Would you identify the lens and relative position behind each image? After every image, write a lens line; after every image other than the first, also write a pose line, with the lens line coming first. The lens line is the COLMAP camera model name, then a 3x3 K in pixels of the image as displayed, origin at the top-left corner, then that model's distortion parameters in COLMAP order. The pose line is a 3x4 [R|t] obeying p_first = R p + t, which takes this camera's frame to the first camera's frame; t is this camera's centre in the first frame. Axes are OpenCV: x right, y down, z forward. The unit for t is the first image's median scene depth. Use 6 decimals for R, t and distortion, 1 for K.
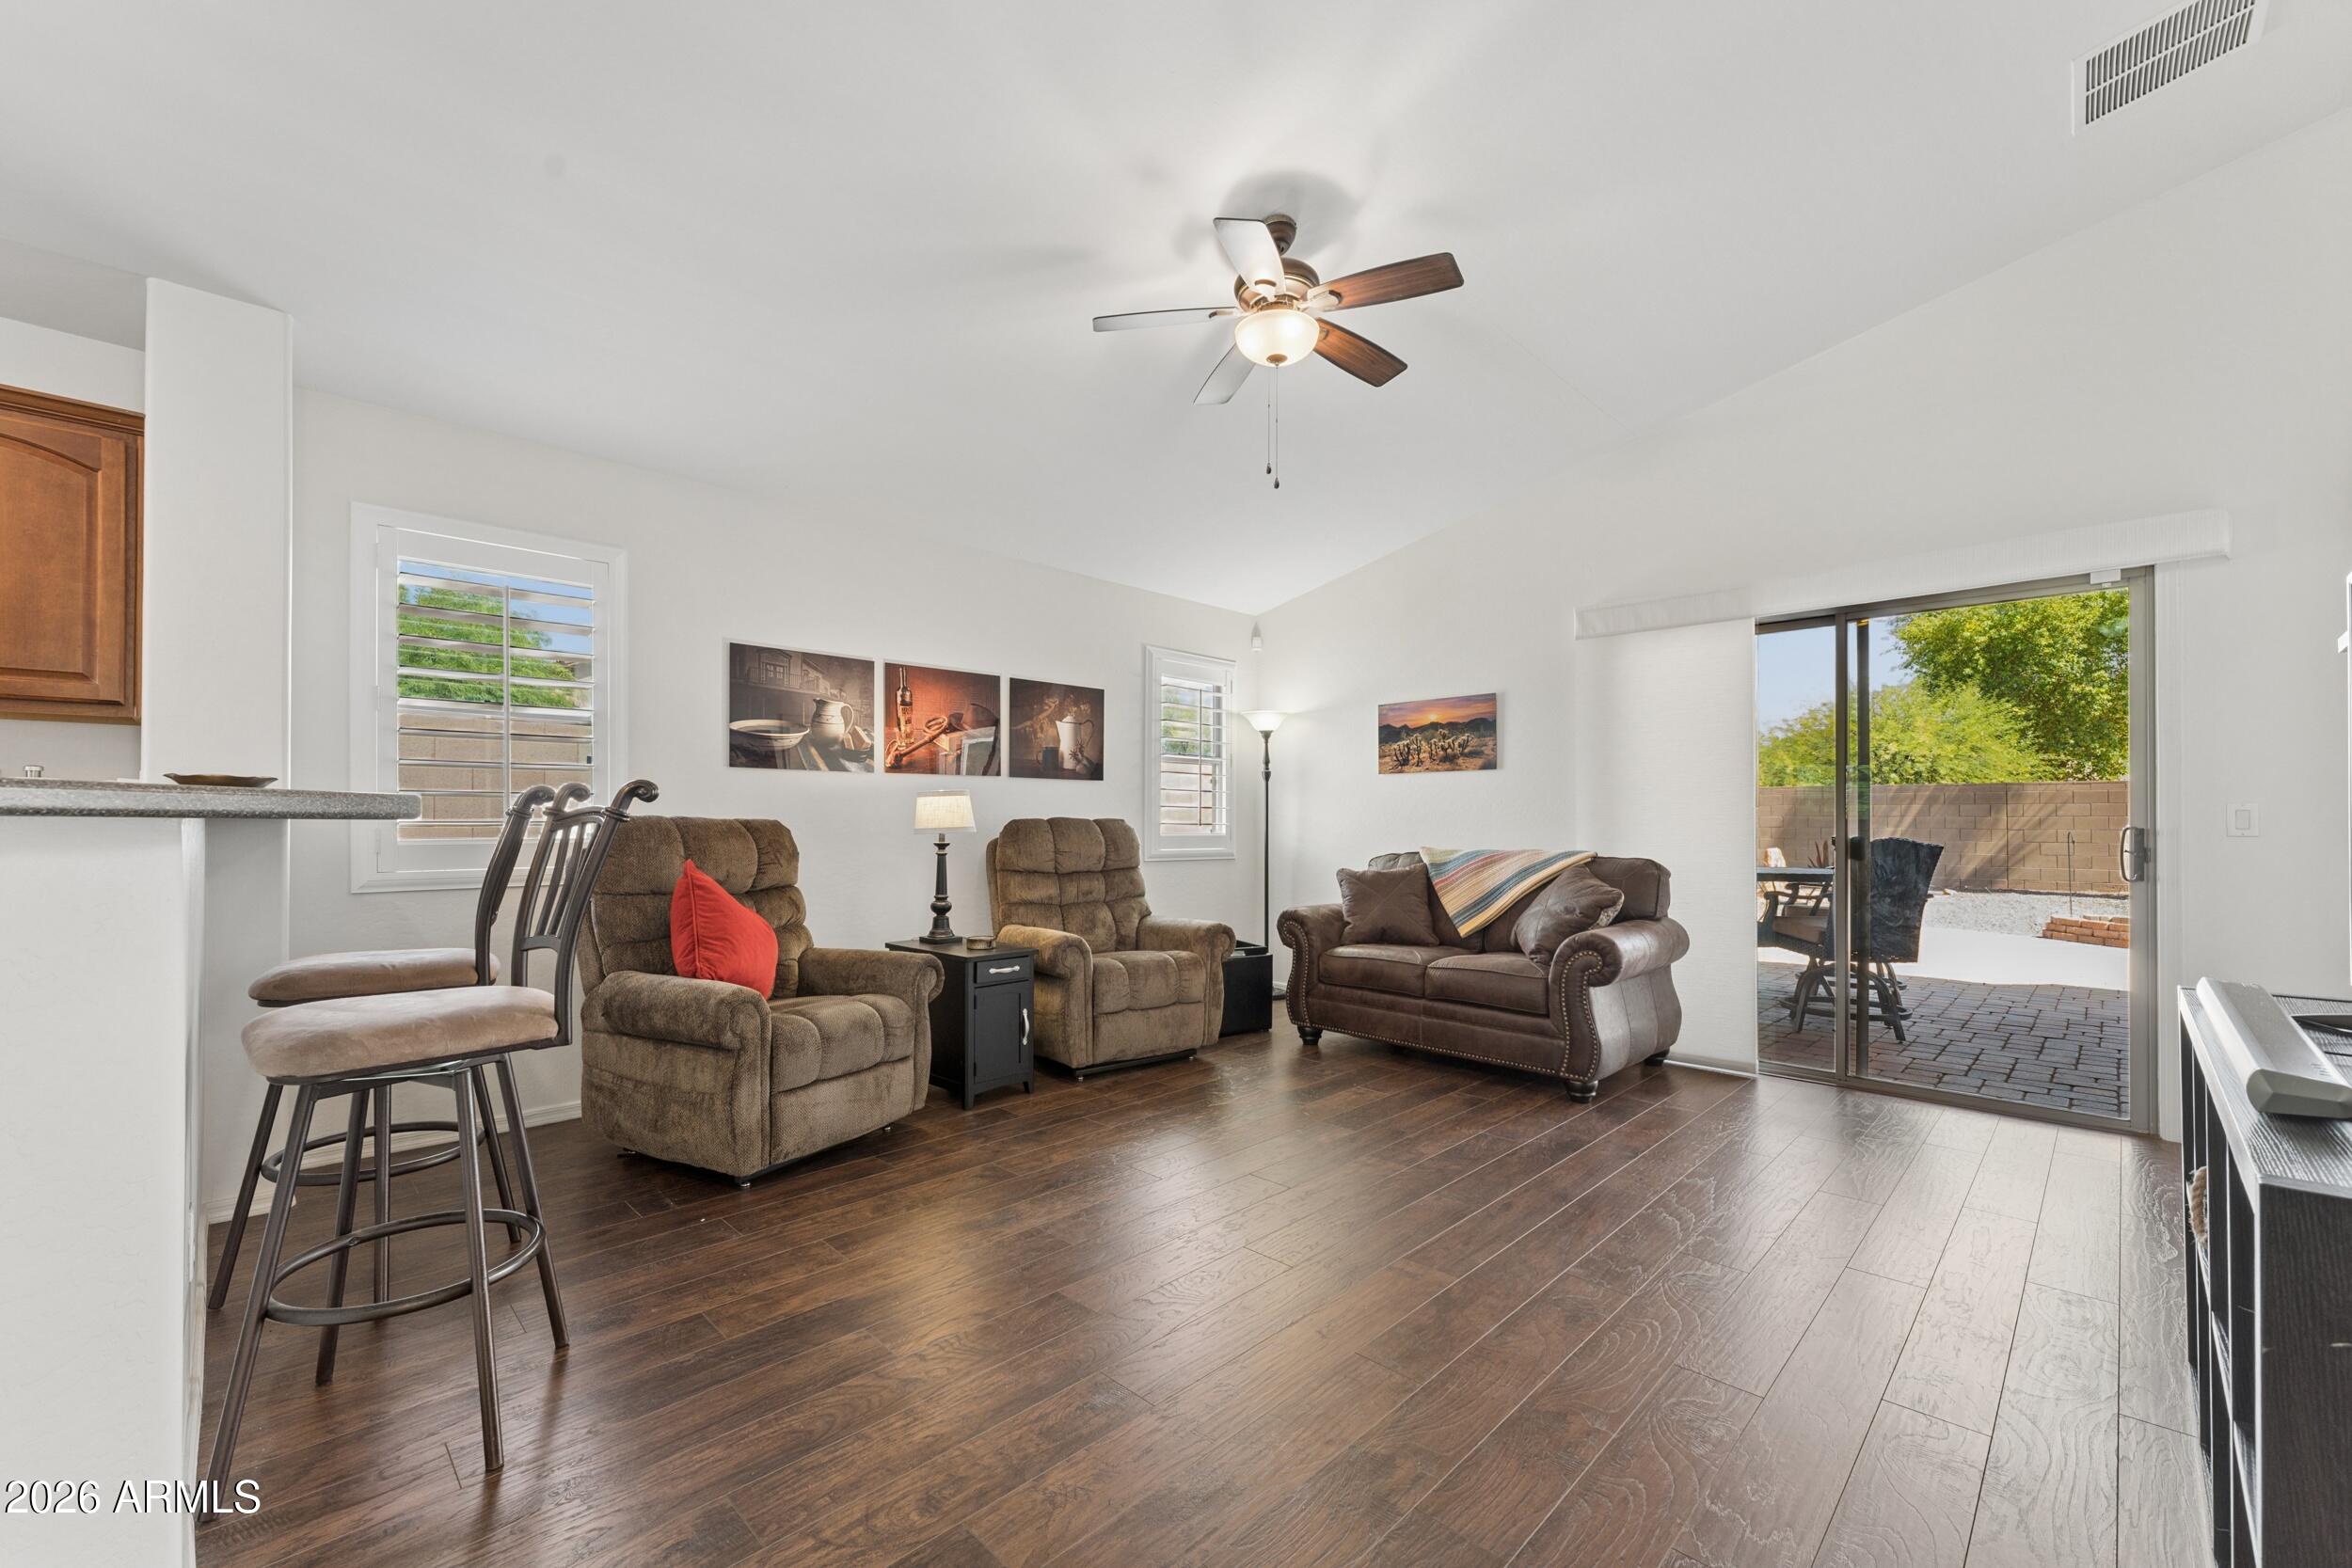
lens RADIAL K [[947.6, 0, 1189.6], [0, 947.6, 810.6], [0, 0, 1]] dist [-0.002314, 0.000131]
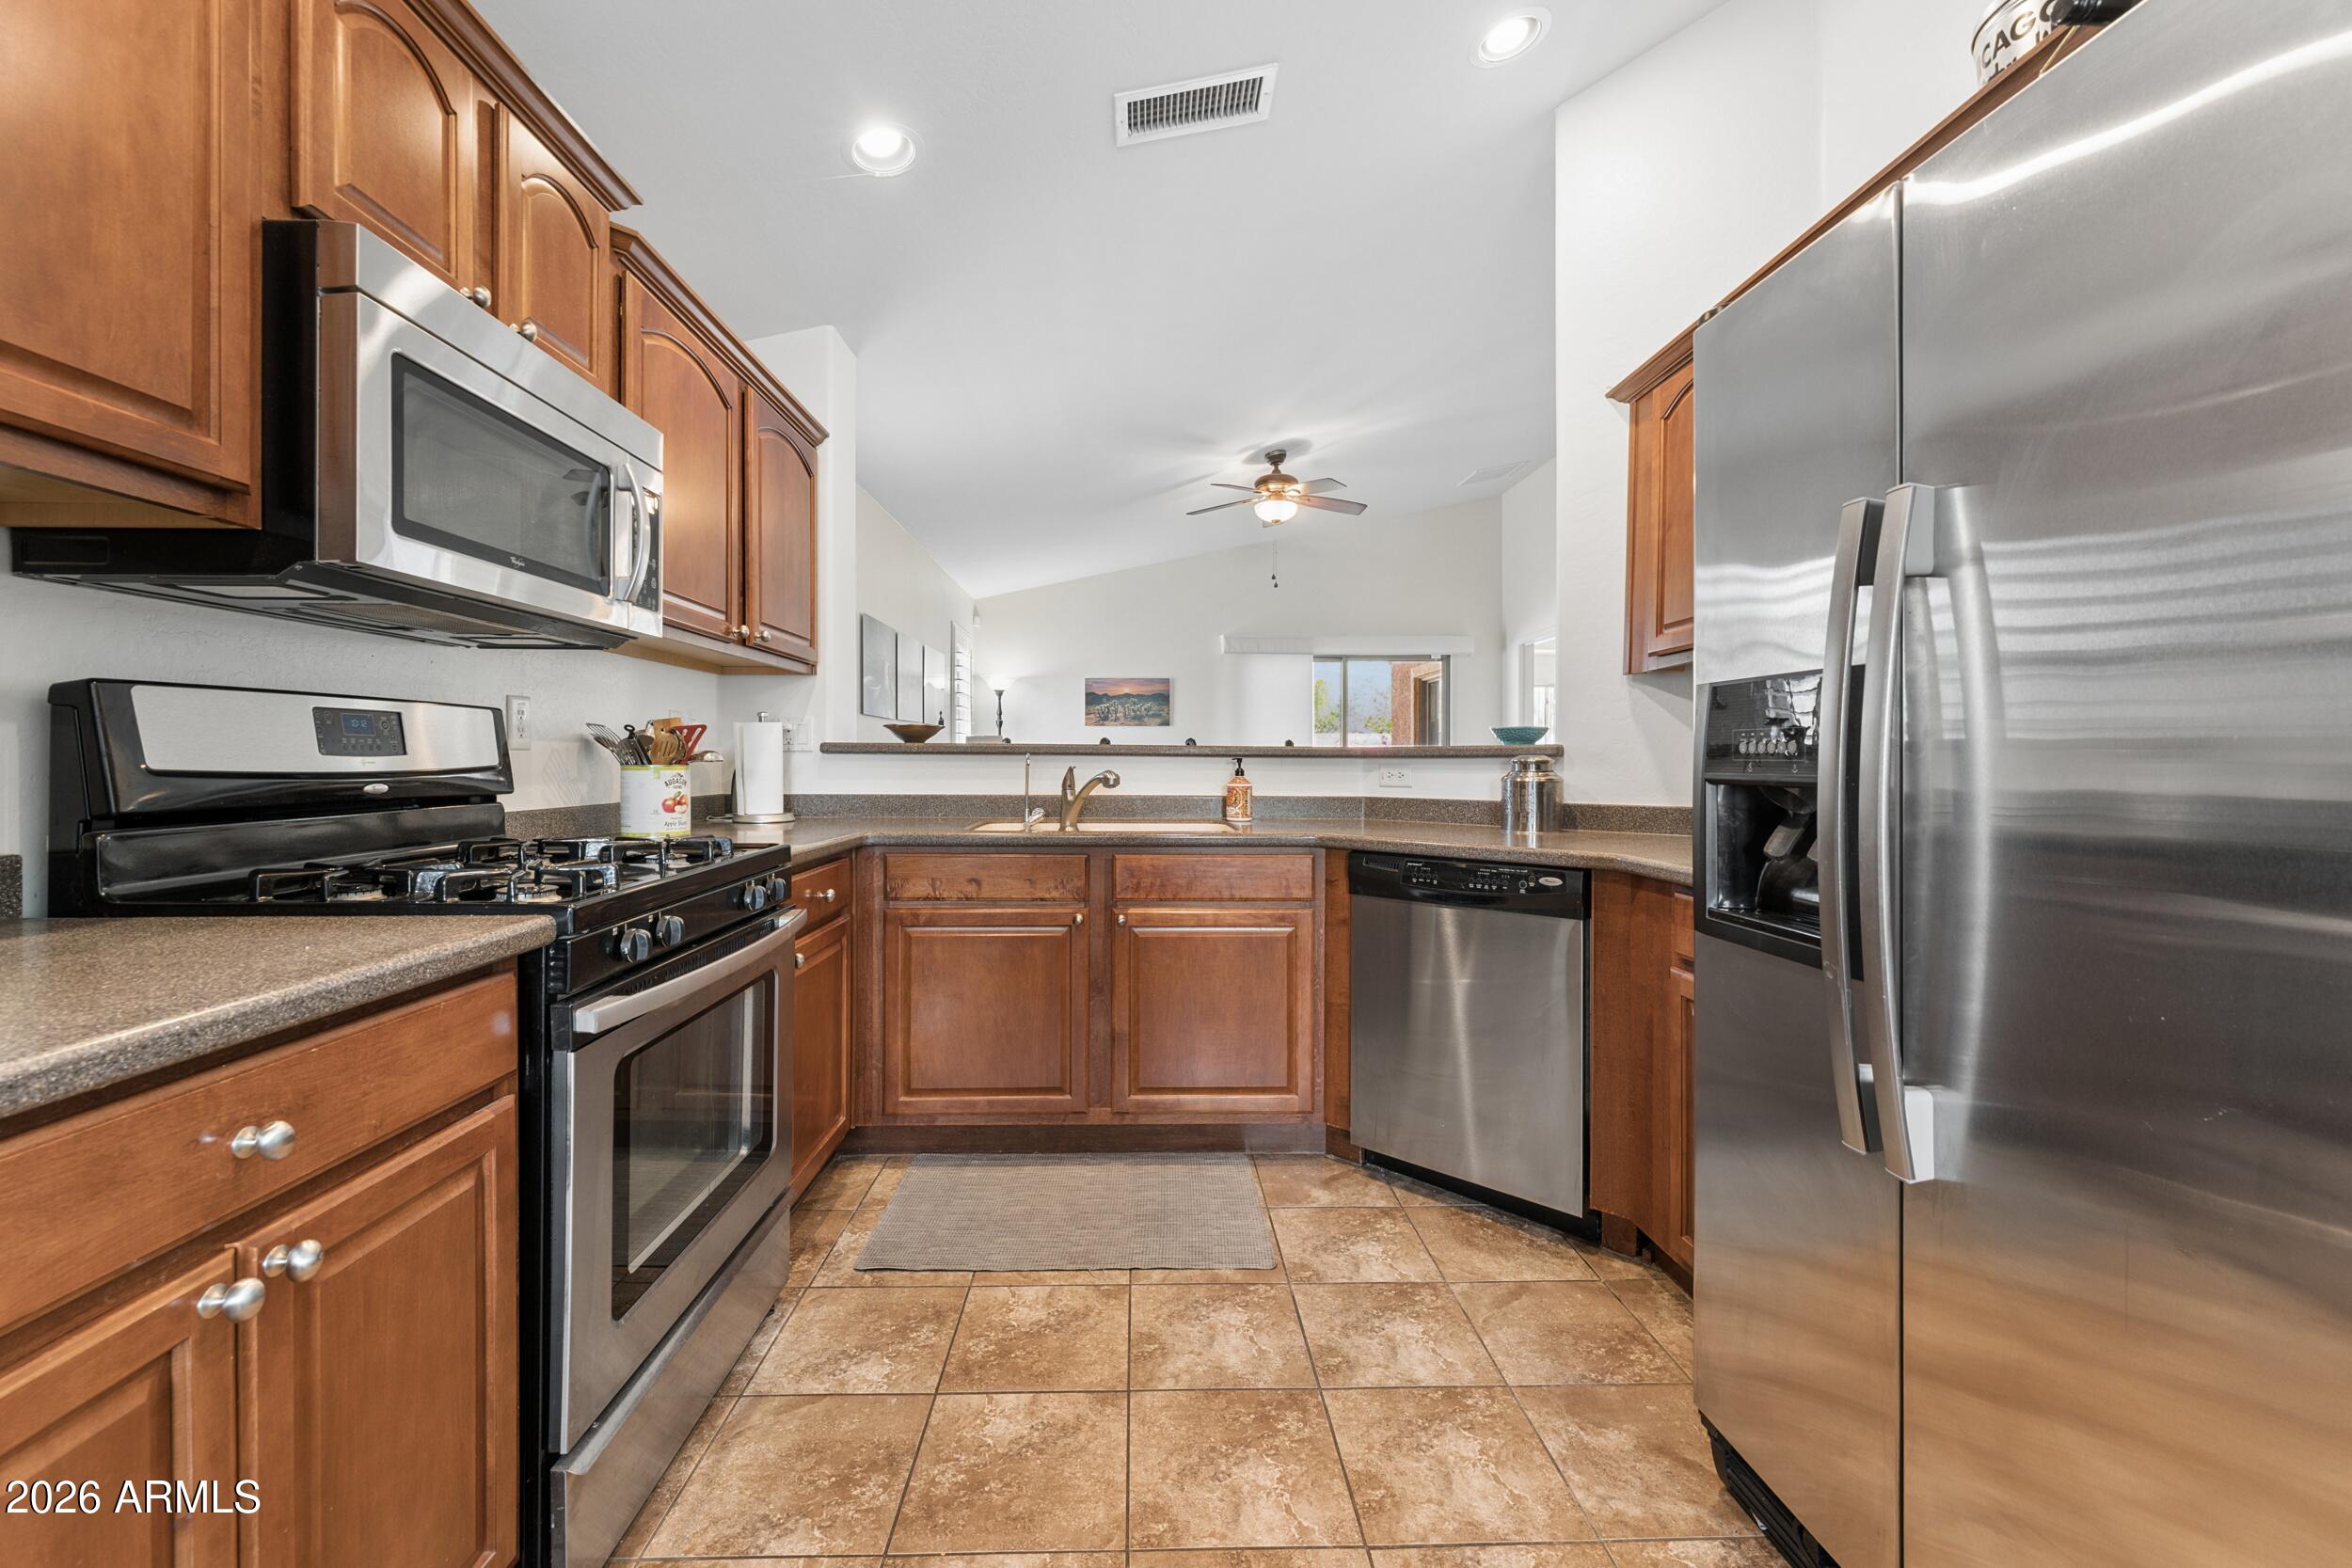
lens RADIAL K [[947.6, 0, 1163.6], [0, 947.6, 761.1], [0, 0, 1]] dist [-0.002314, 0.000131]
pose [[0.682484, -0.000954, 0.730900, -0.925174], [-0.010691, 0.999879, 0.011289, -0.001468], [-0.730823, -0.015519, 0.682391, -0.104004]]
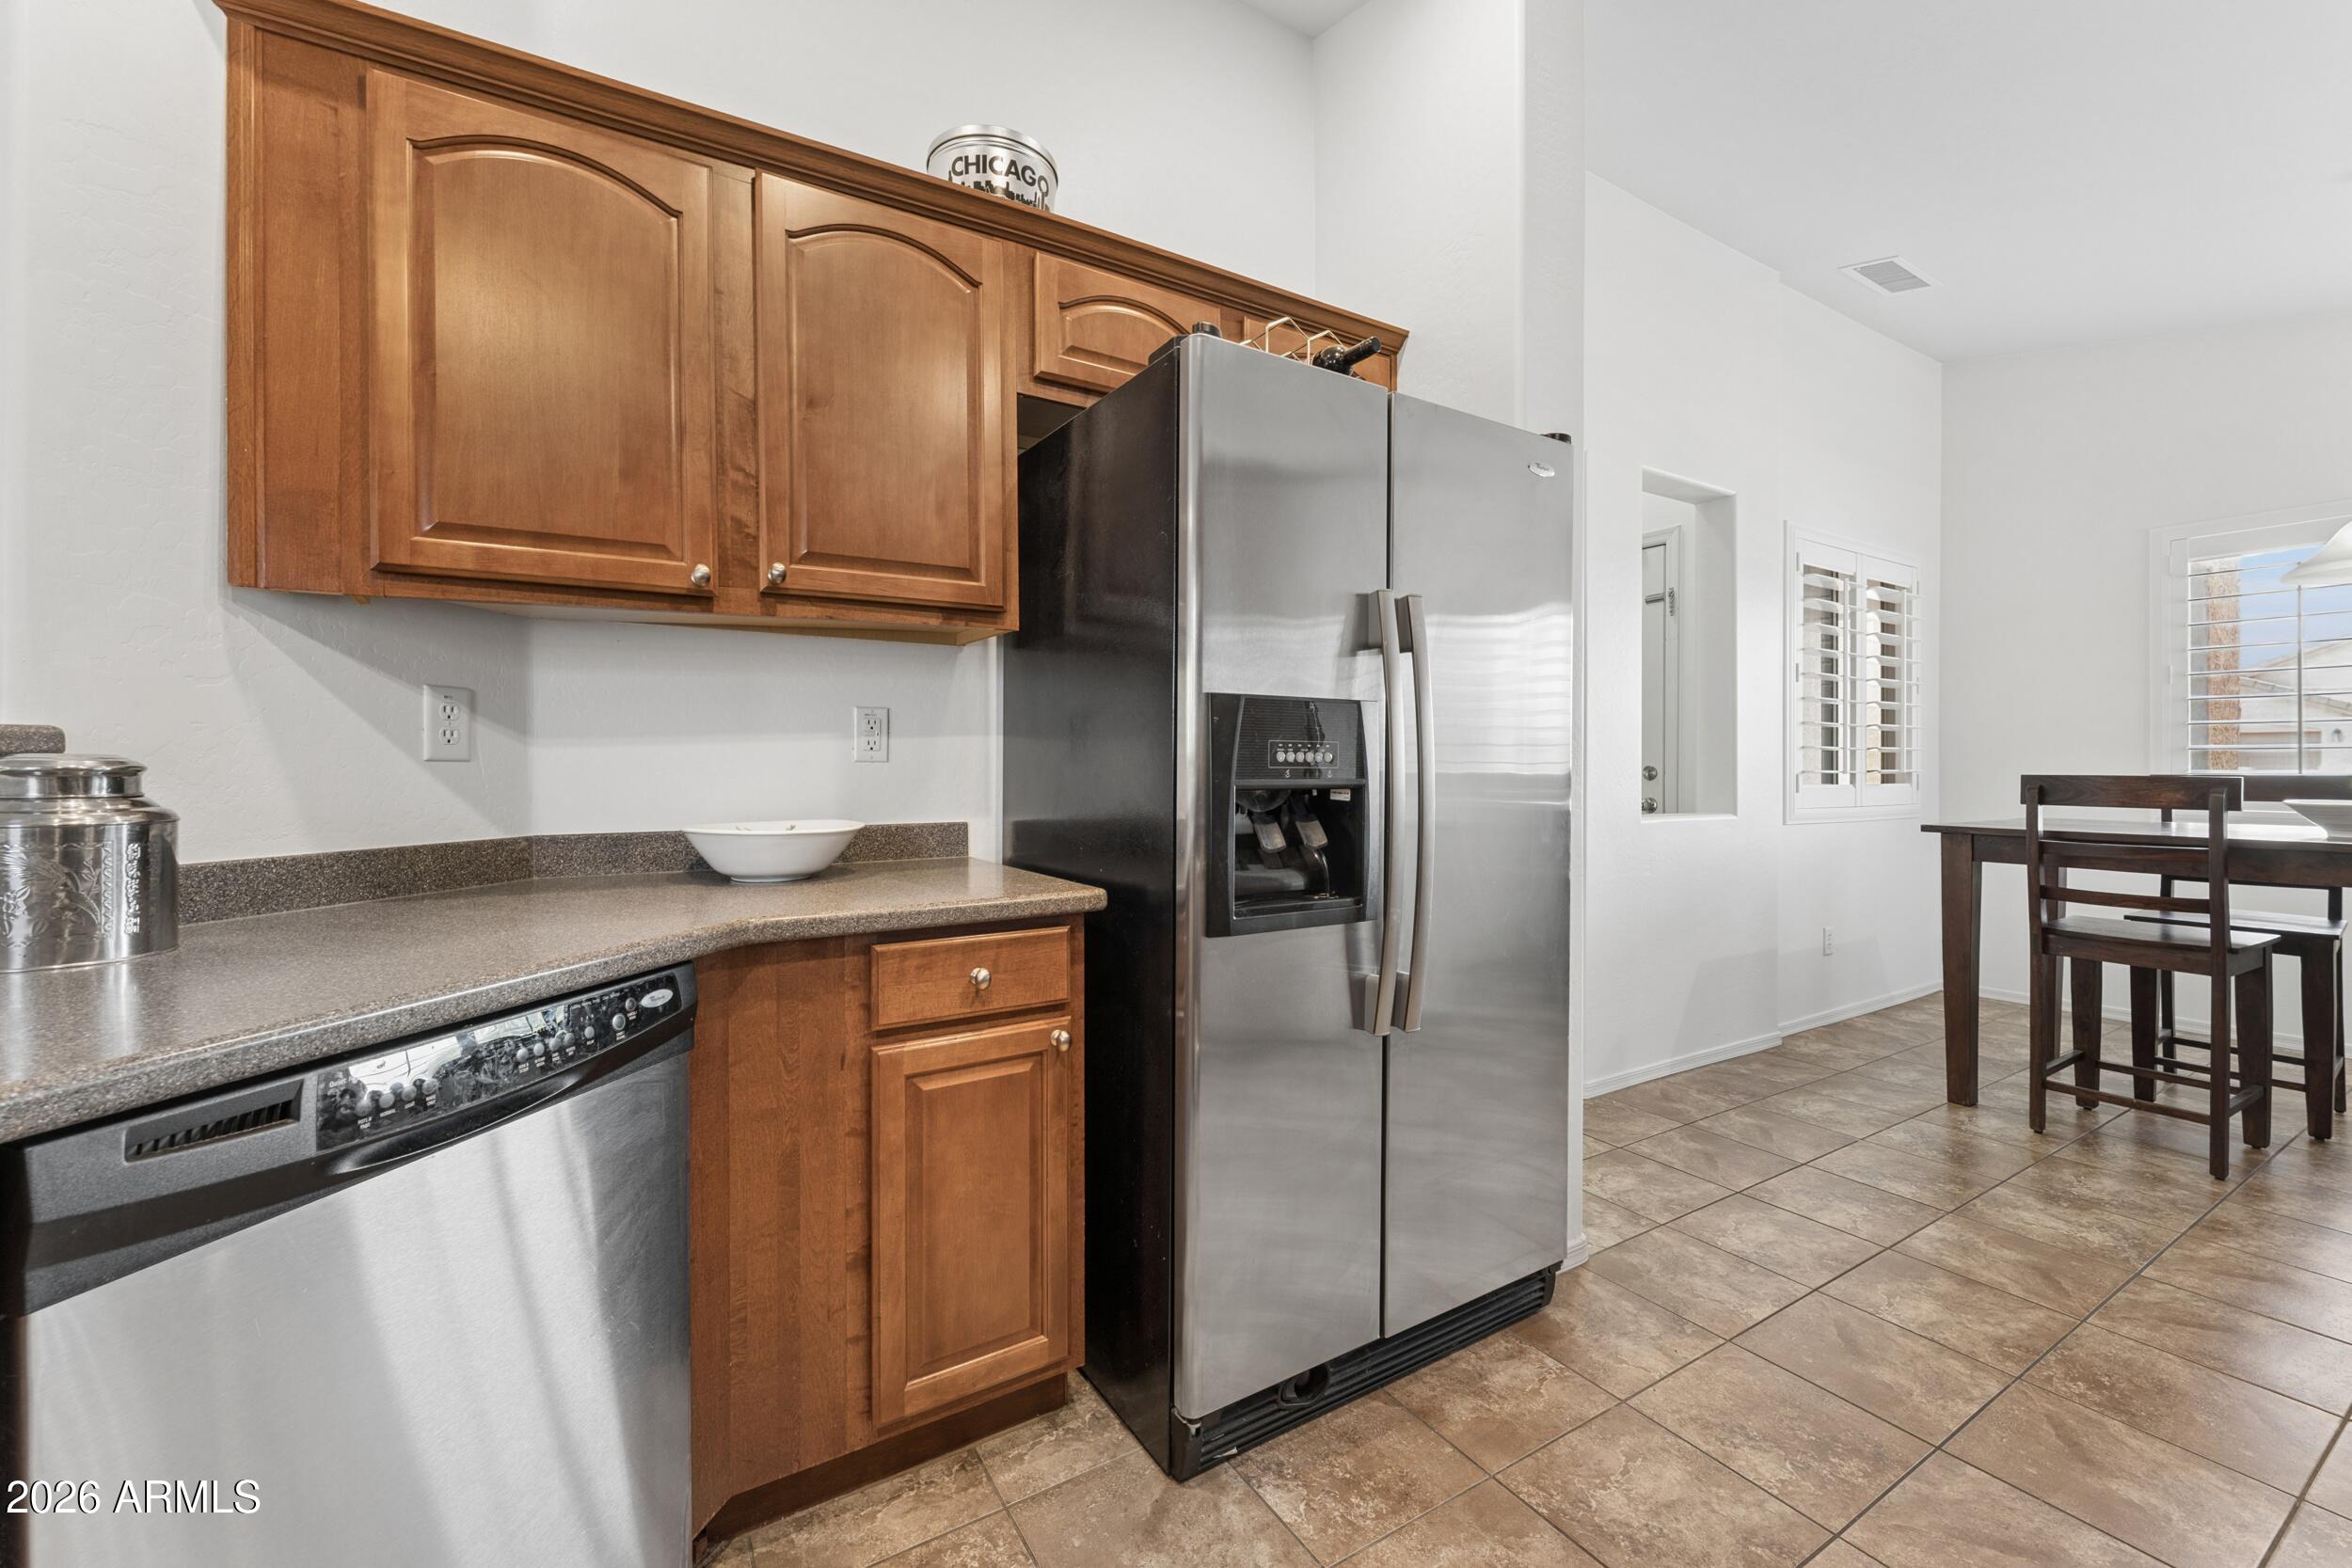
lens RADIAL K [[947.6, 0, 1187.9], [0, 947.6, 762.0], [0, 0, 1]] dist [-0.002314, 0.000131]
pose [[-0.973494, -0.003523, 0.228687, -0.652625], [-0.006147, 0.999923, -0.010762, 0.001497], [-0.228631, -0.011882, -0.973441, 0.271103]]
